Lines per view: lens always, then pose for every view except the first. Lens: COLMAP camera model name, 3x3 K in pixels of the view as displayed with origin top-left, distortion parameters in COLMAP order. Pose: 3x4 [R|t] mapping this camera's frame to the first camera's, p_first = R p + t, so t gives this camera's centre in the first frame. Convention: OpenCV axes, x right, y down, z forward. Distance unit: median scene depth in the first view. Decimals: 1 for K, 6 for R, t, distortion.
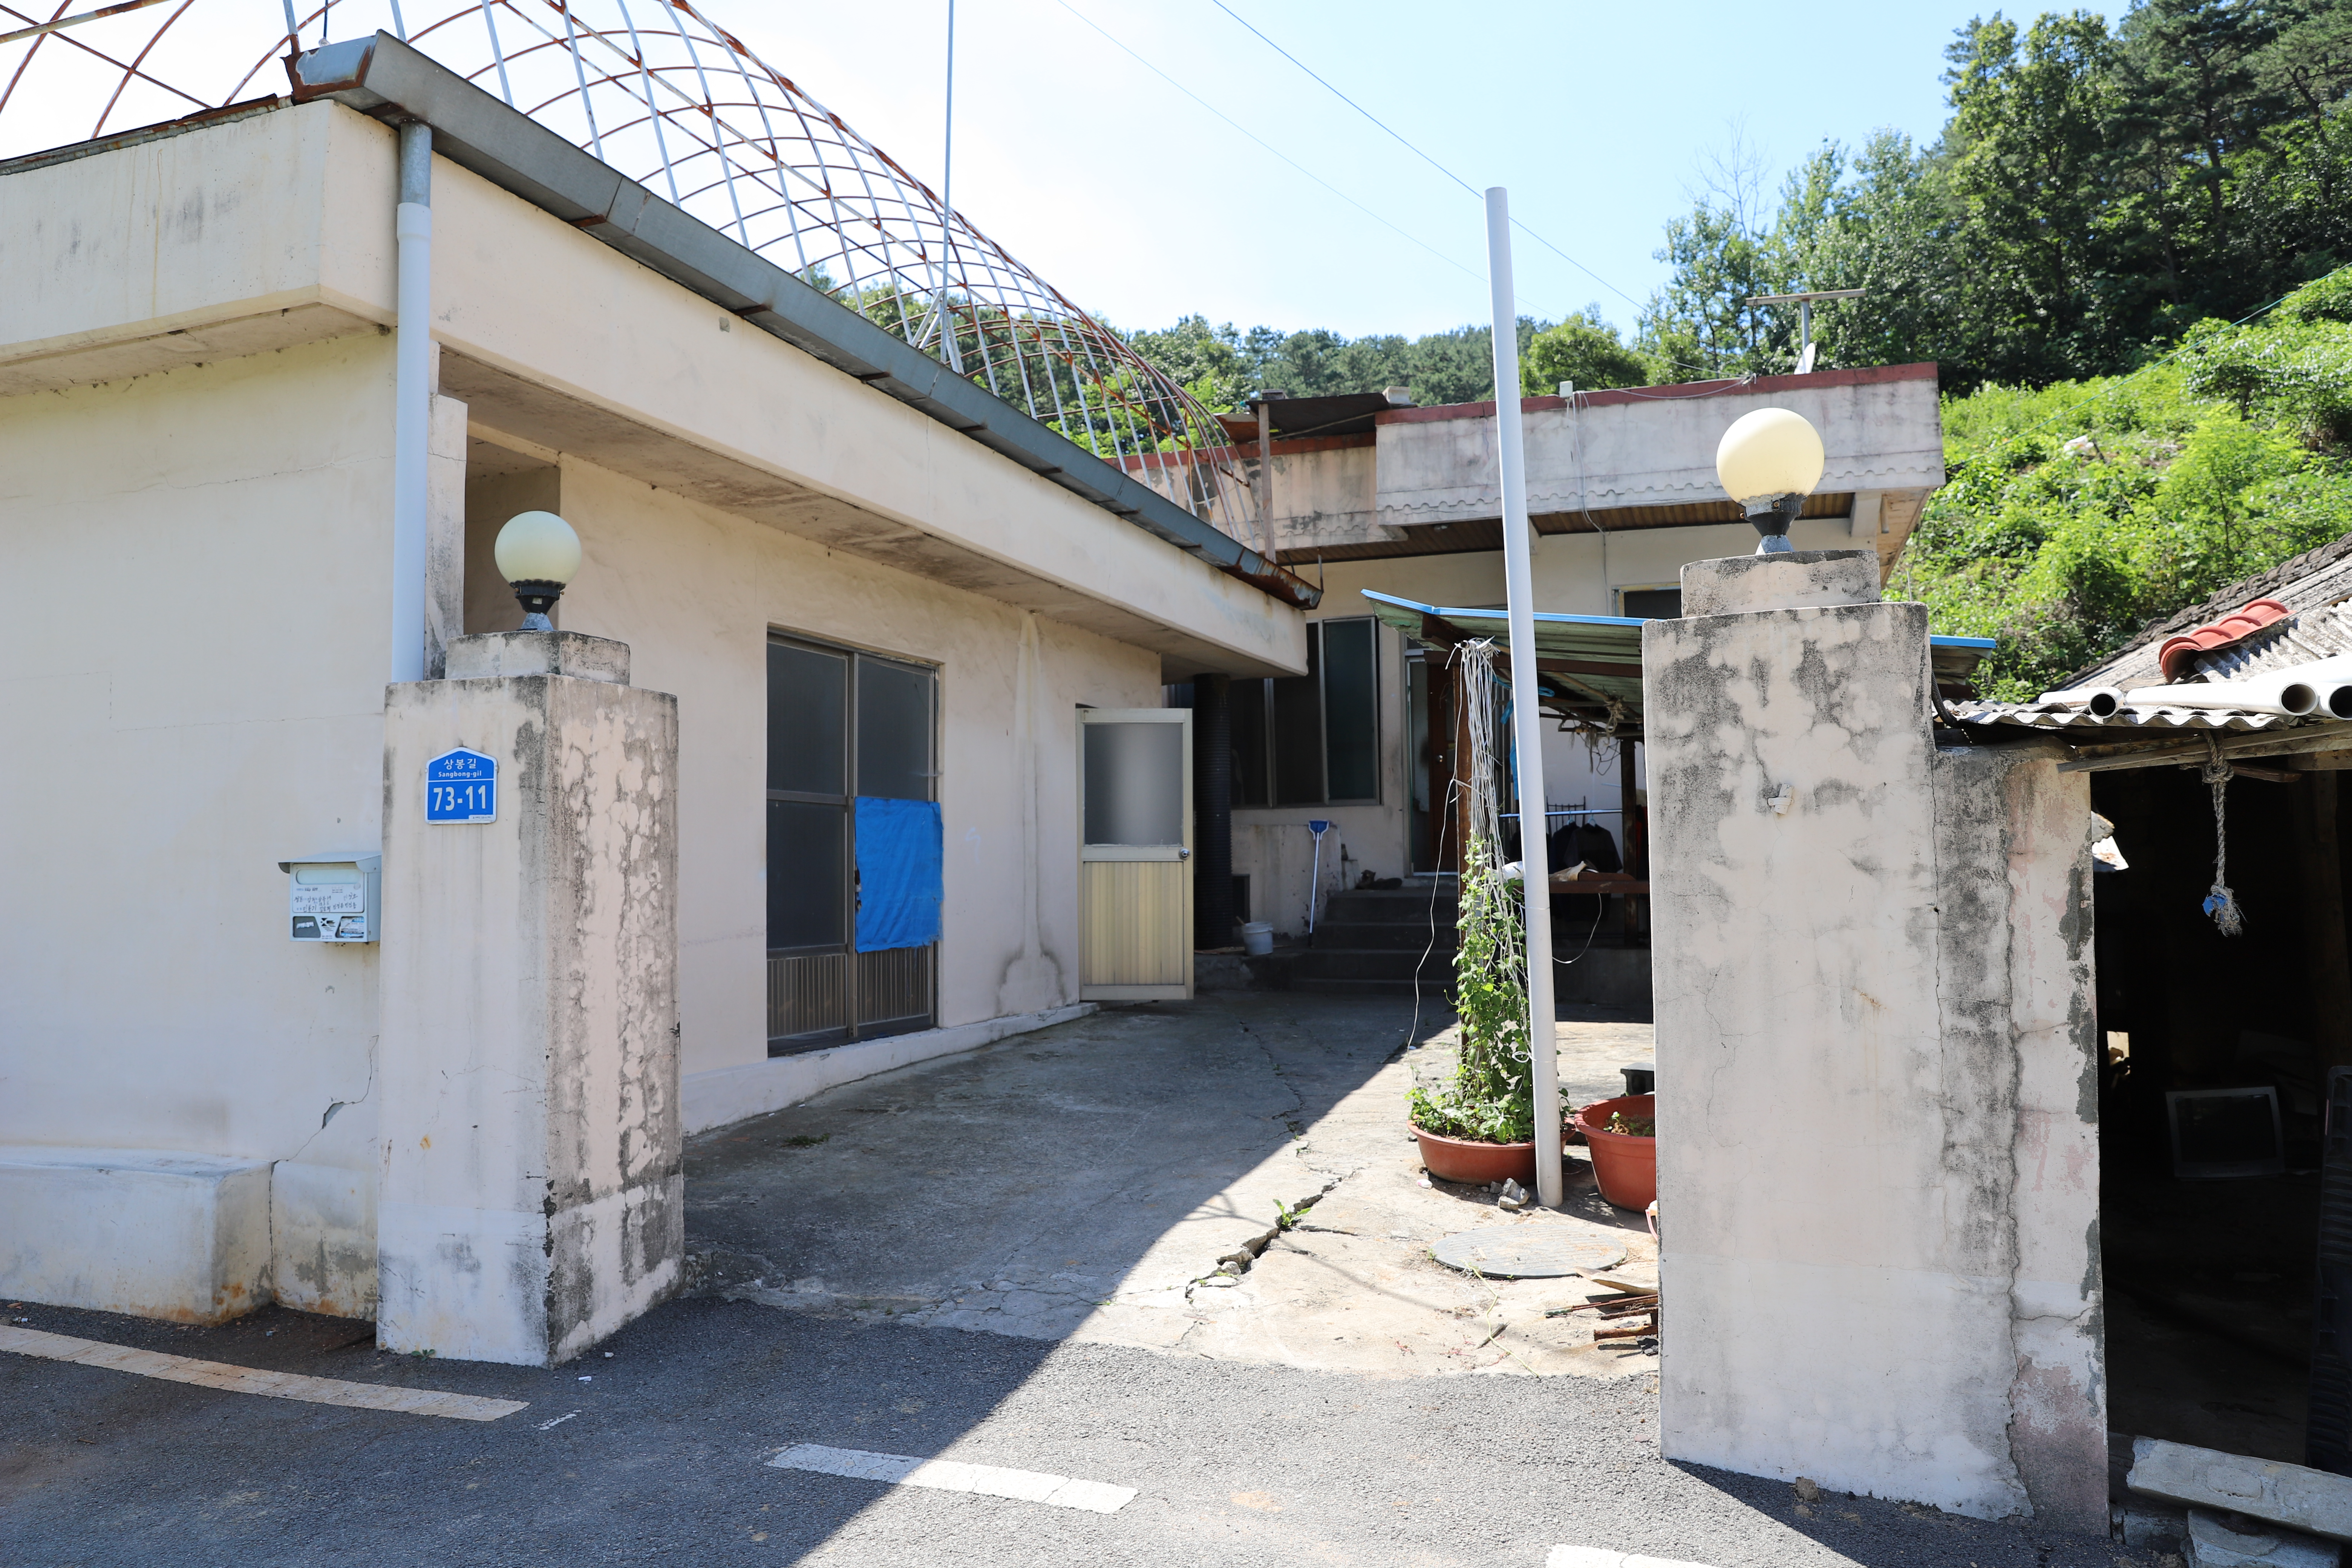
lens RADIAL K [[1629.2, 0, 1172.9], [0, 1629.2, 770.9], [0, 0, 1]] dist [-0.052911, 0.004064]
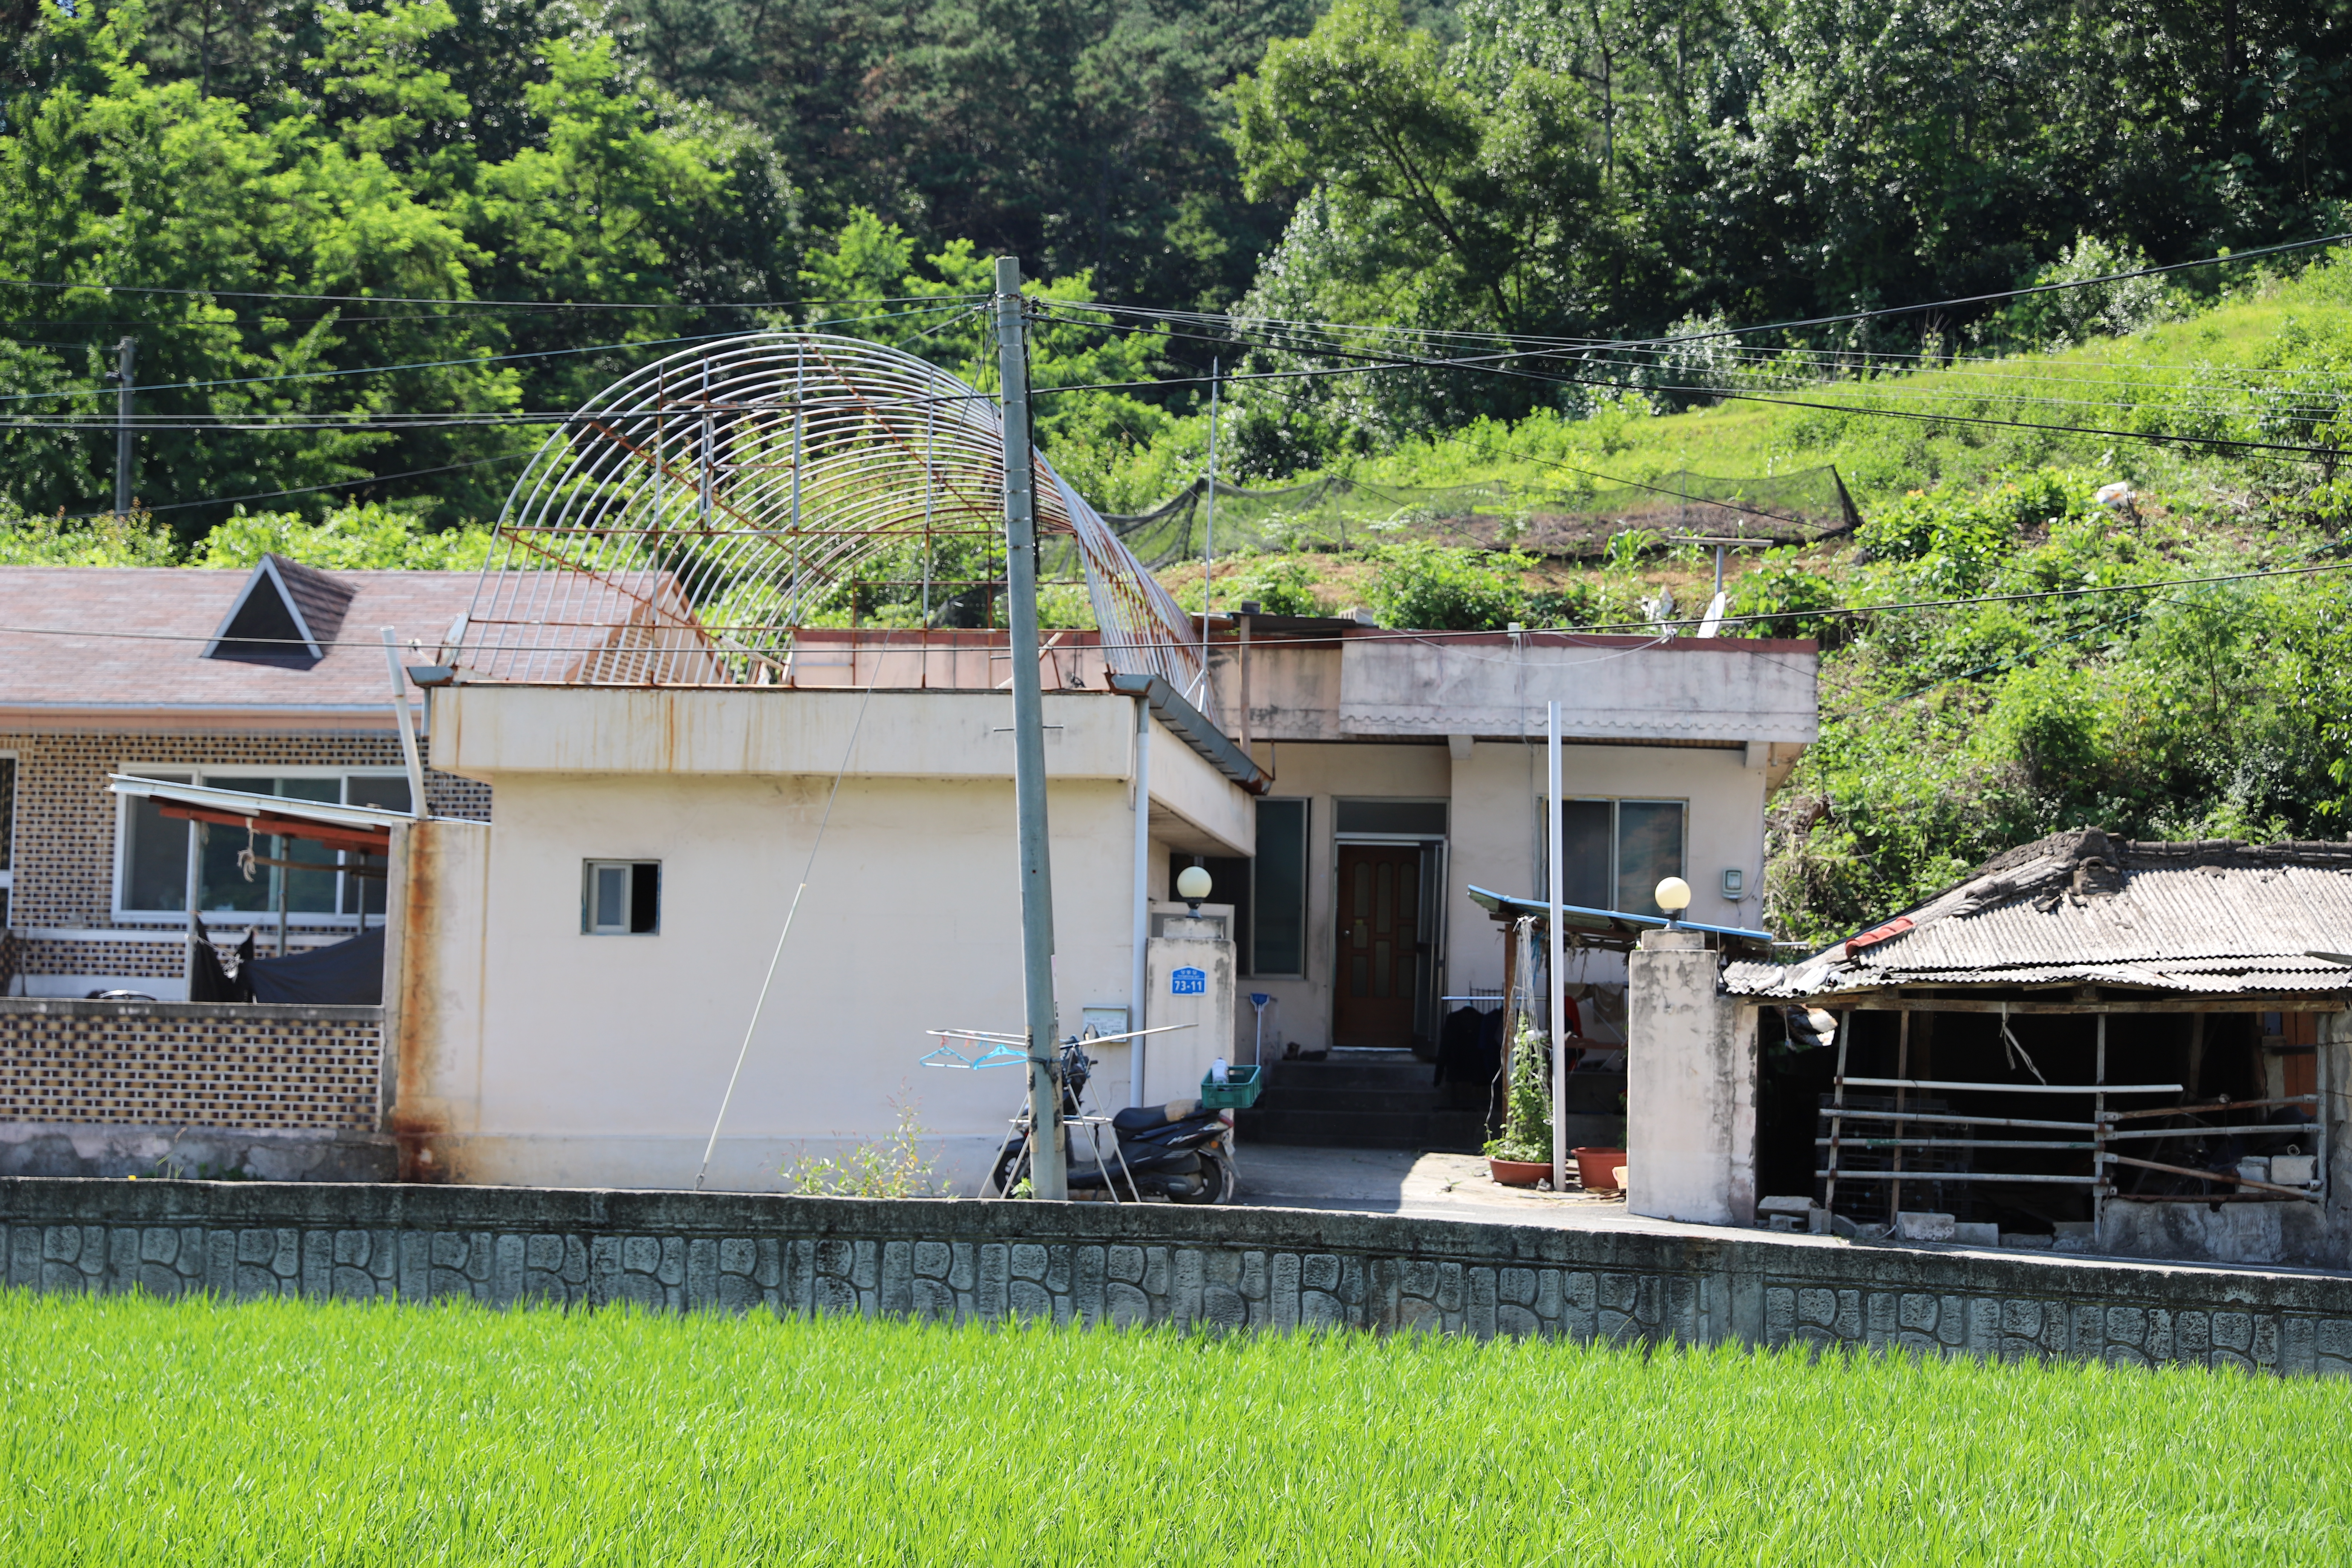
lens RADIAL K [[4451.1, 0, 1182.6], [0, 4451.1, 787.9], [0, 0, 1]] dist [0.240114, 0.000000]
pose [[0.968630, 0.051797, 0.243048, -0.442169], [-0.049971, 0.998657, -0.013678, -0.040422], [-0.243430, 0.001103, 0.969918, -1.188233]]
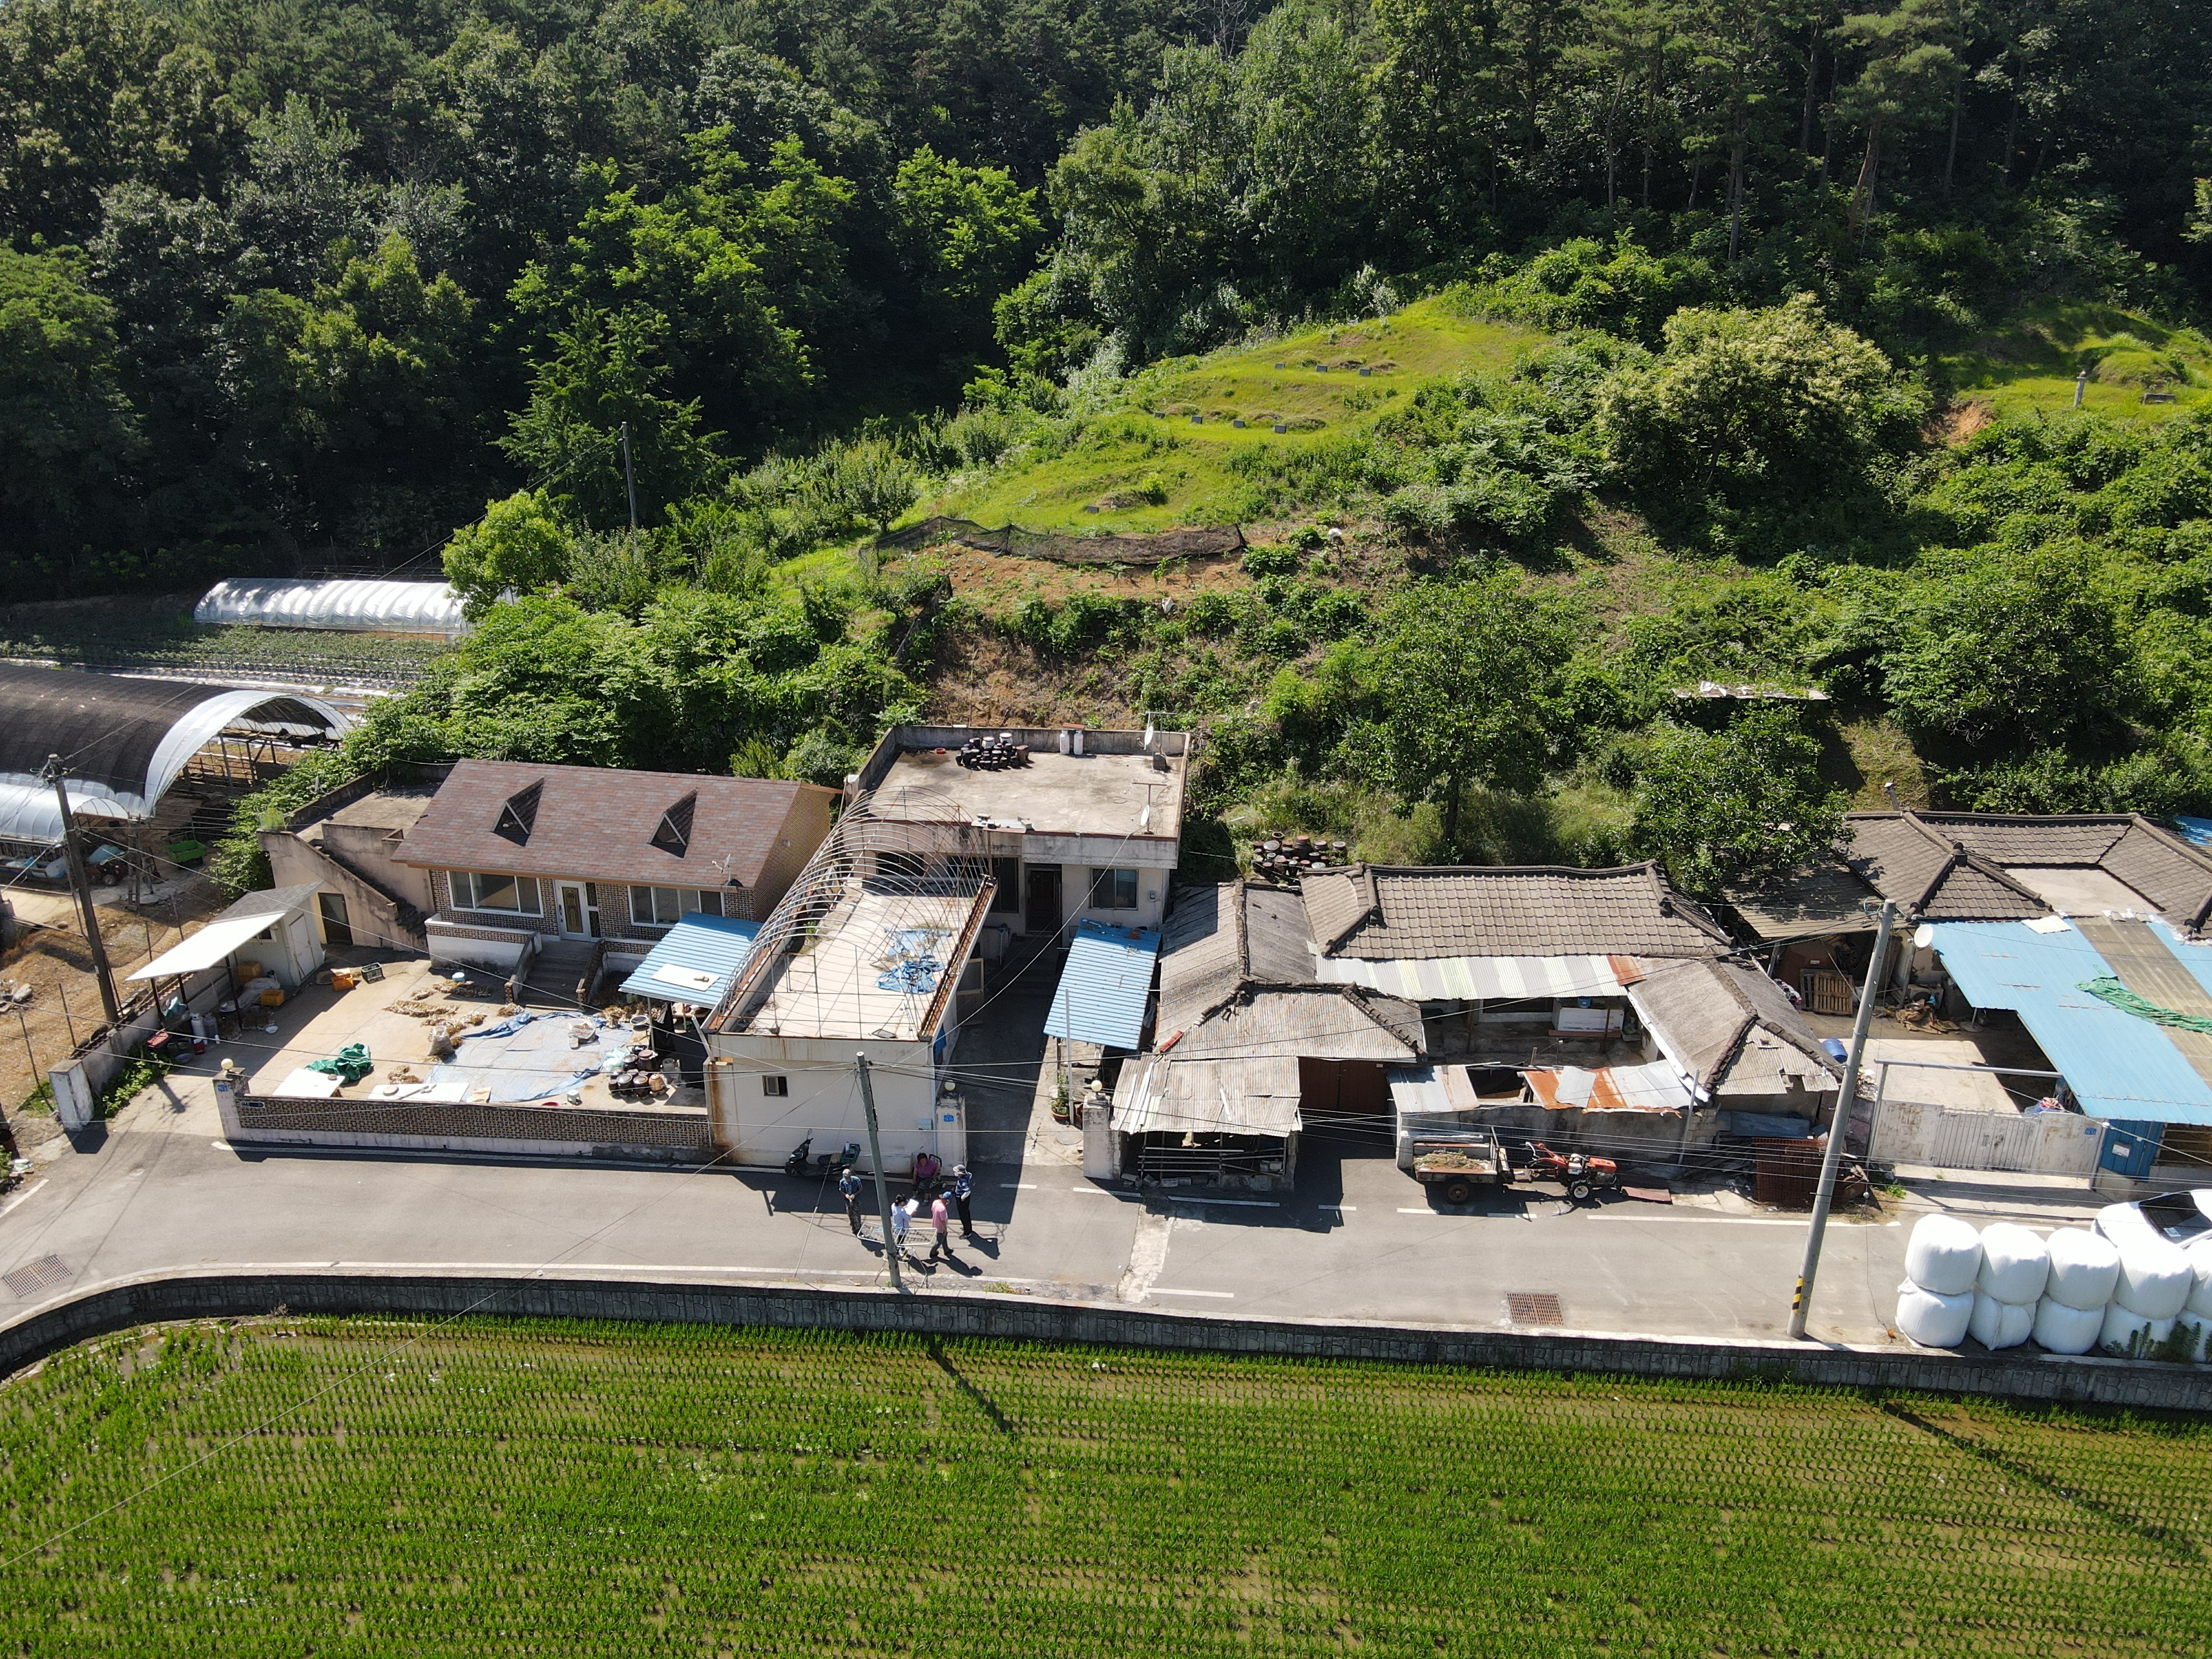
lens RADIAL K [[1646.3, 0, 1121.3], [0, 1646.3, 810.4], [0, 0, 1]] dist [0.008414, 0.000942]
pose [[0.966335, -0.080125, 0.244493, -0.311528], [-0.021916, 0.921185, 0.388508, -0.977575], [-0.256353, -0.380787, 0.888417, -1.265763]]
